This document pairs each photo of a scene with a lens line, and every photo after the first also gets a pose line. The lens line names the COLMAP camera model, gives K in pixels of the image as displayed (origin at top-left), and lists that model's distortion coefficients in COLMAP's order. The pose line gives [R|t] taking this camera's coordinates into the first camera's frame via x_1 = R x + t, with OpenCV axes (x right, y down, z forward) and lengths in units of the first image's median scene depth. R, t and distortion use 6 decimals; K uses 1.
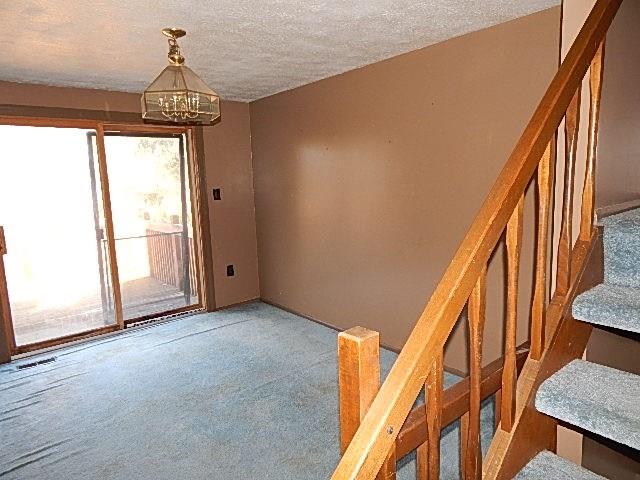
lens RADIAL K [[428.1, 0, 322.7], [0, 428.1, 237.9], [0, 0, 1]] dist [0.006966, -0.004257]
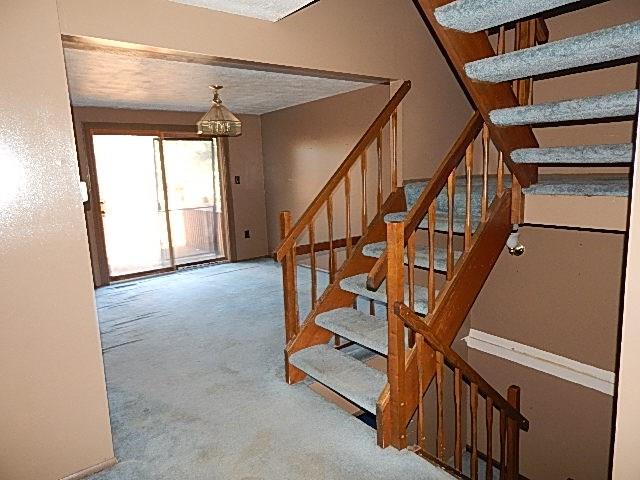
lens RADIAL K [[428.1, 0, 322.7], [0, 428.1, 237.9], [0, 0, 1]] dist [0.006966, -0.004257]
pose [[0.999301, 0.001365, -0.037349, 0.098008], [-0.000796, 0.999884, 0.015242, 0.075561], [0.037365, -0.015202, 0.999186, -0.454819]]
